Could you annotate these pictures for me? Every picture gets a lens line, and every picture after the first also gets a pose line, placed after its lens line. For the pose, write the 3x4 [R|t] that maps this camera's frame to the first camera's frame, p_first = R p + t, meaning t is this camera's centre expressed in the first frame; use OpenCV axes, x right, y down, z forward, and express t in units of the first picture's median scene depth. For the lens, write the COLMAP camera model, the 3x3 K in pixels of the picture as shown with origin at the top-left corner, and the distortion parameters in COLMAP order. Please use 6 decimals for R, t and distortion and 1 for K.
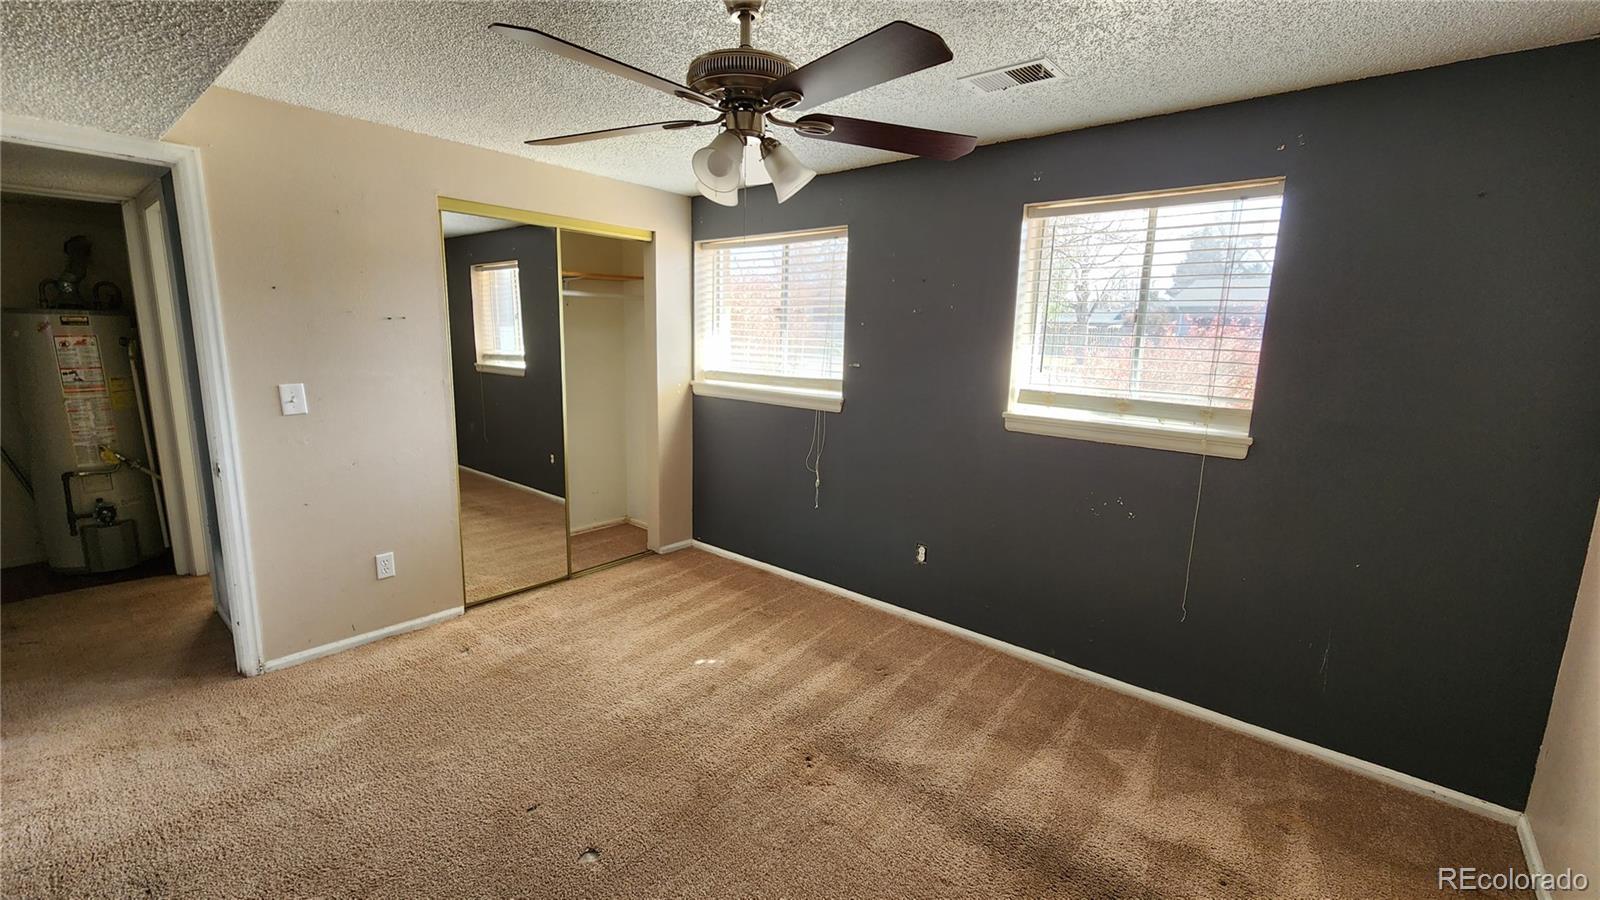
lens RADIAL K [[654.8, 0, 806.4], [0, 654.8, 444.0], [0, 0, 1]] dist [0.001748, -0.000004]
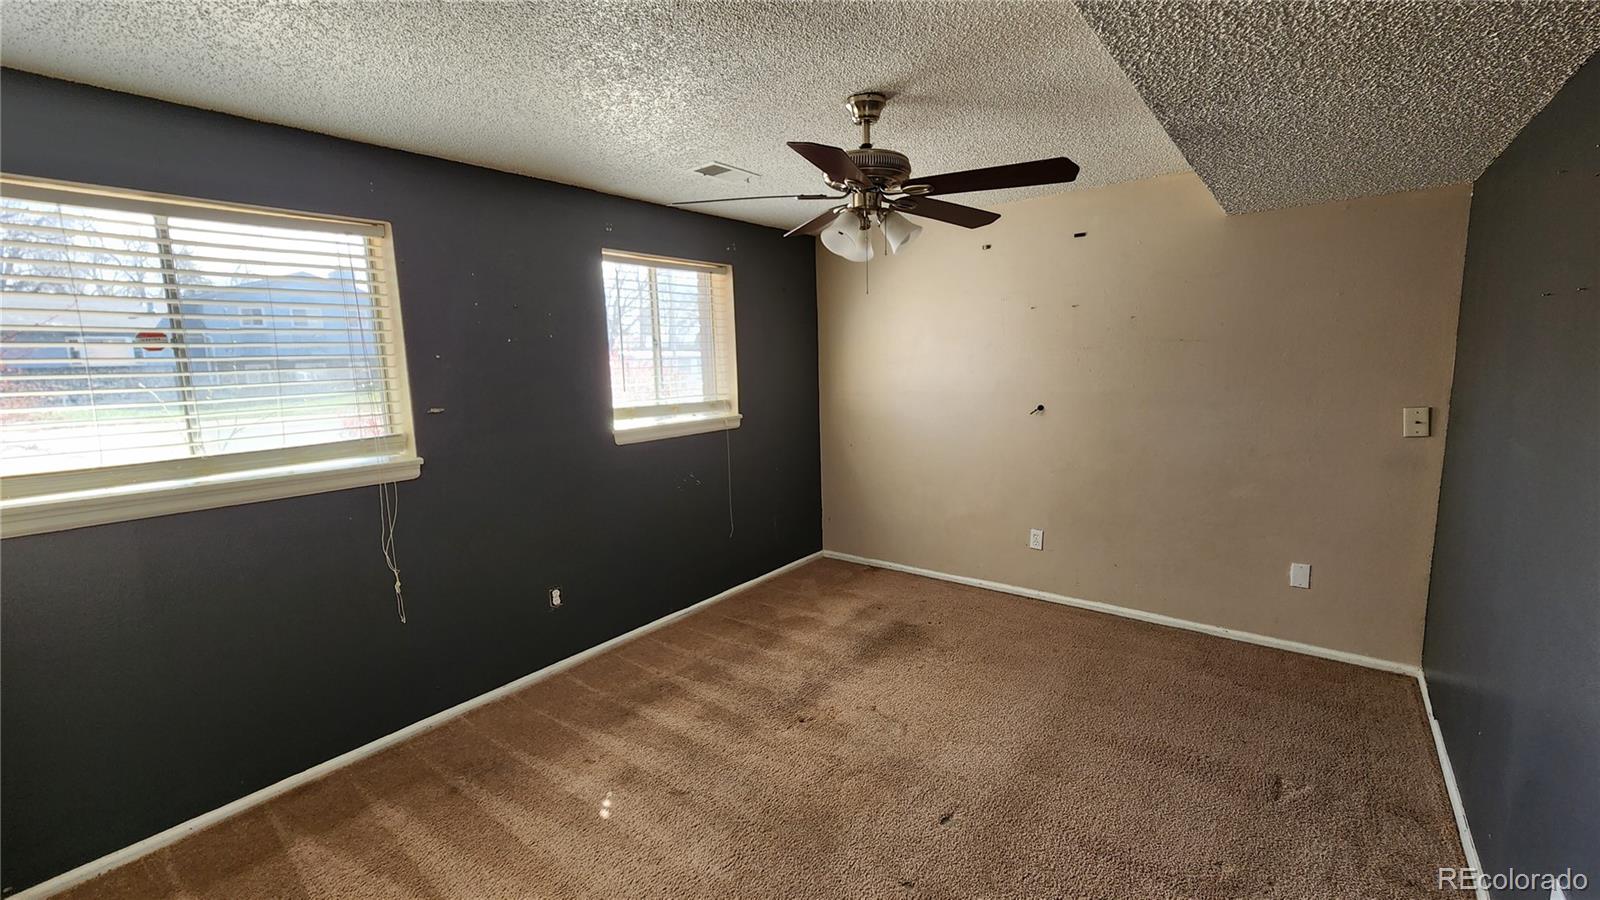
lens RADIAL K [[643.0, 0, 798.9], [0, 643.0, 447.2], [0, 0, 1]] dist [0.019518, -0.000024]
pose [[-0.025001, -0.158880, 0.986981, -0.849214], [0.202897, 0.965935, 0.160632, -0.140910], [-0.978881, 0.204272, 0.008087, 0.724256]]
